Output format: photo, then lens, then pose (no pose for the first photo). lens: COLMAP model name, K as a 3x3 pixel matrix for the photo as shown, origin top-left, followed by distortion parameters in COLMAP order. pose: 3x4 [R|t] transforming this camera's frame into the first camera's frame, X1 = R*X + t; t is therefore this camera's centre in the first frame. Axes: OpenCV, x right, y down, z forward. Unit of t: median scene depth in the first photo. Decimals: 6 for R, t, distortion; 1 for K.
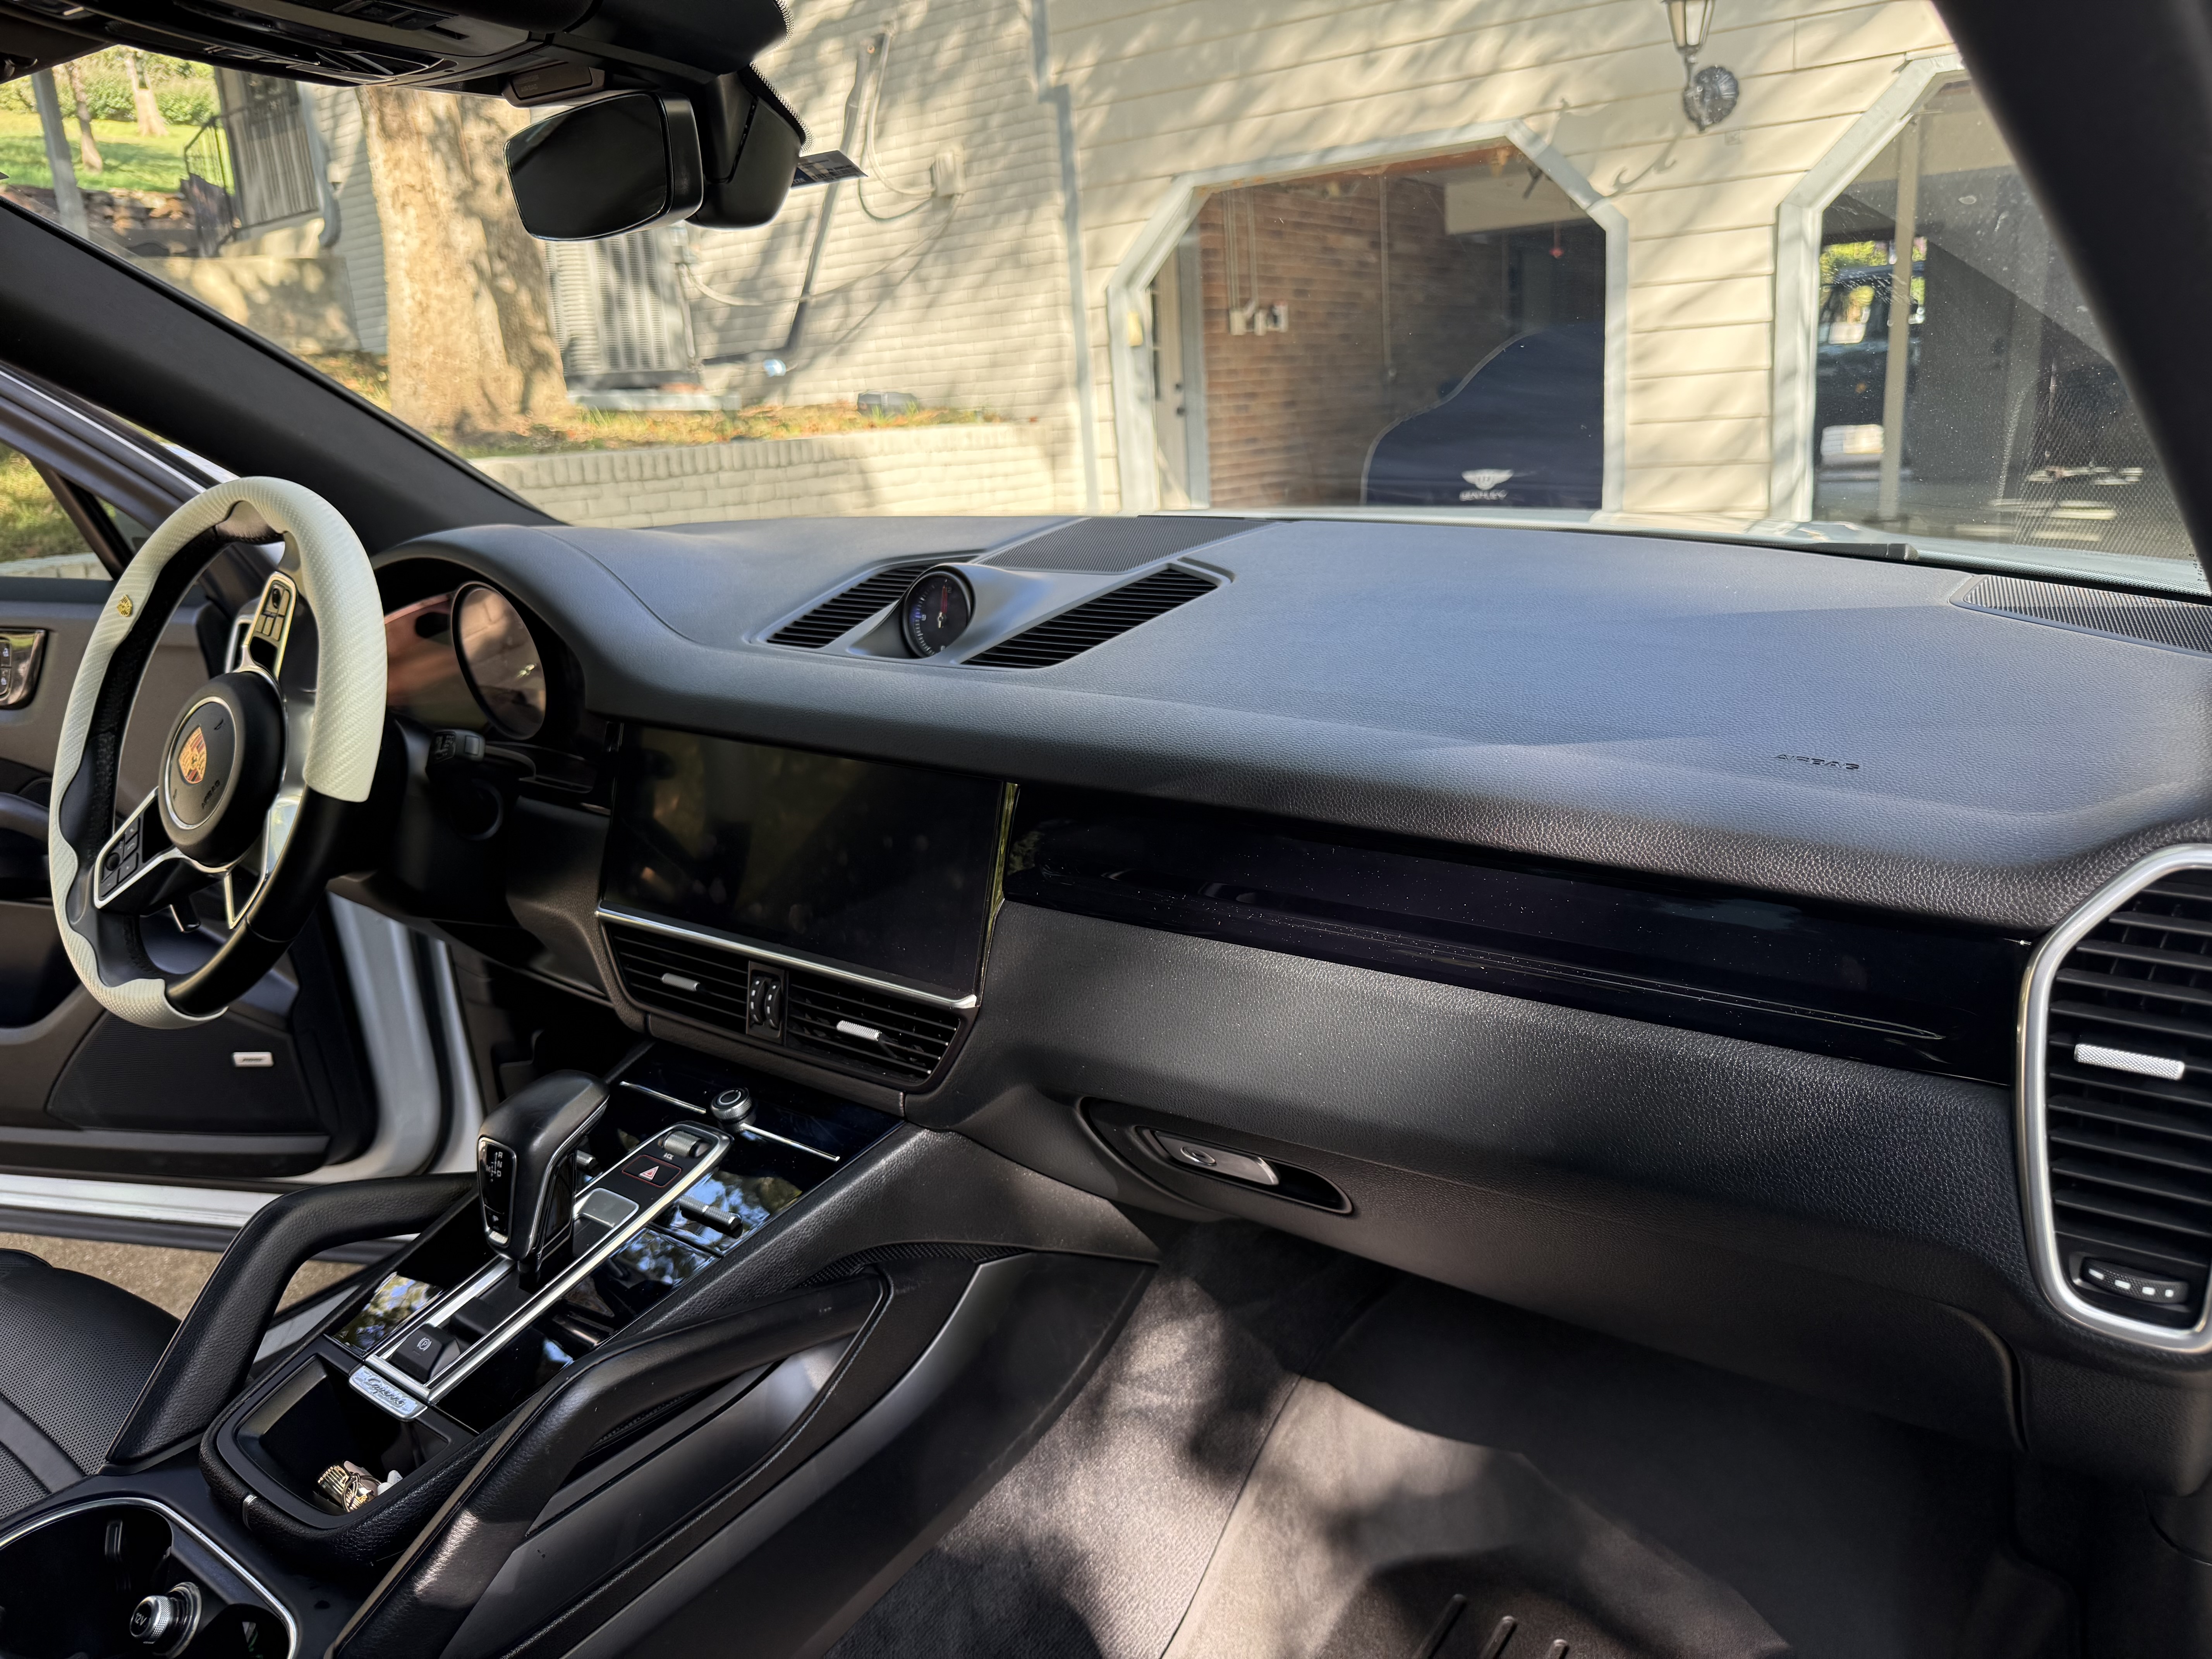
lens RADIAL K [[1595.7, 0, 1106.0], [0, 1595.7, 829.5], [0, 0, 1]] dist [0.064918, -0.068798]
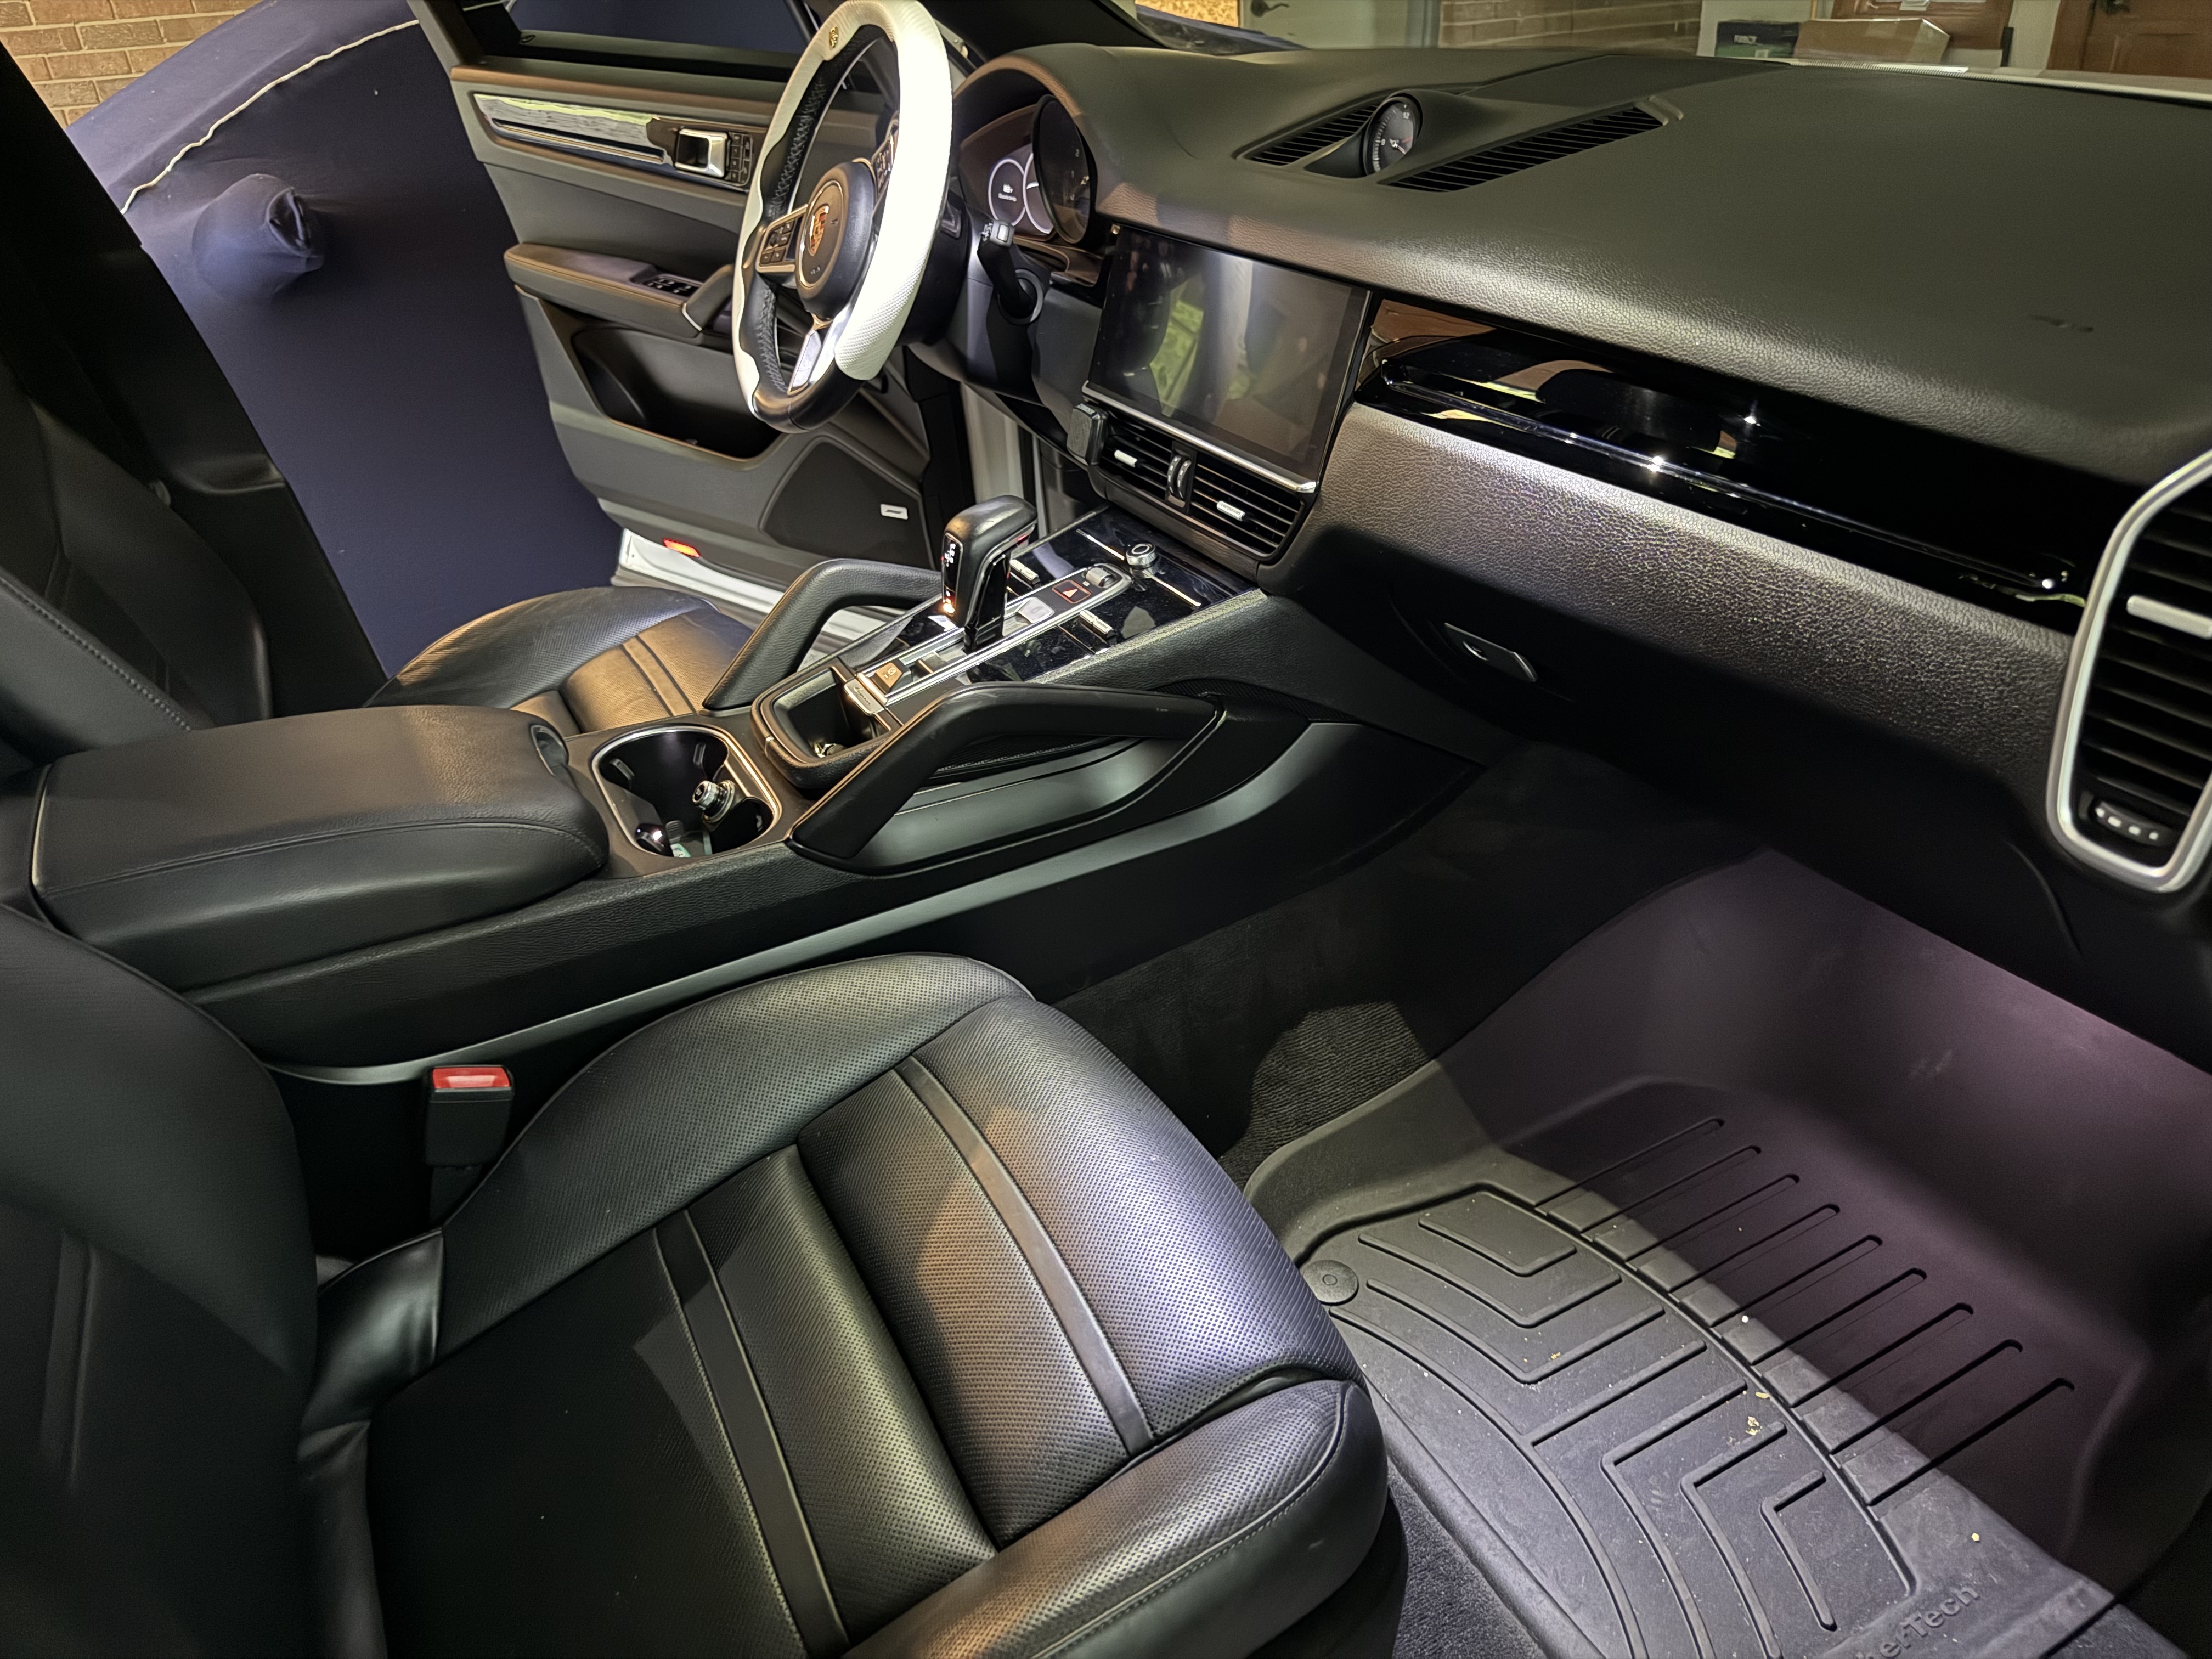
lens RADIAL K [[1595.7, 0, 1106.0], [0, 1595.7, 829.5], [0, 0, 1]] dist [0.064918, -0.068798]
pose [[0.900805, 0.224730, -0.371548, 0.290574], [-0.129665, 0.955832, 0.263765, 0.058503], [0.414413, -0.189424, 0.890157, -0.182426]]
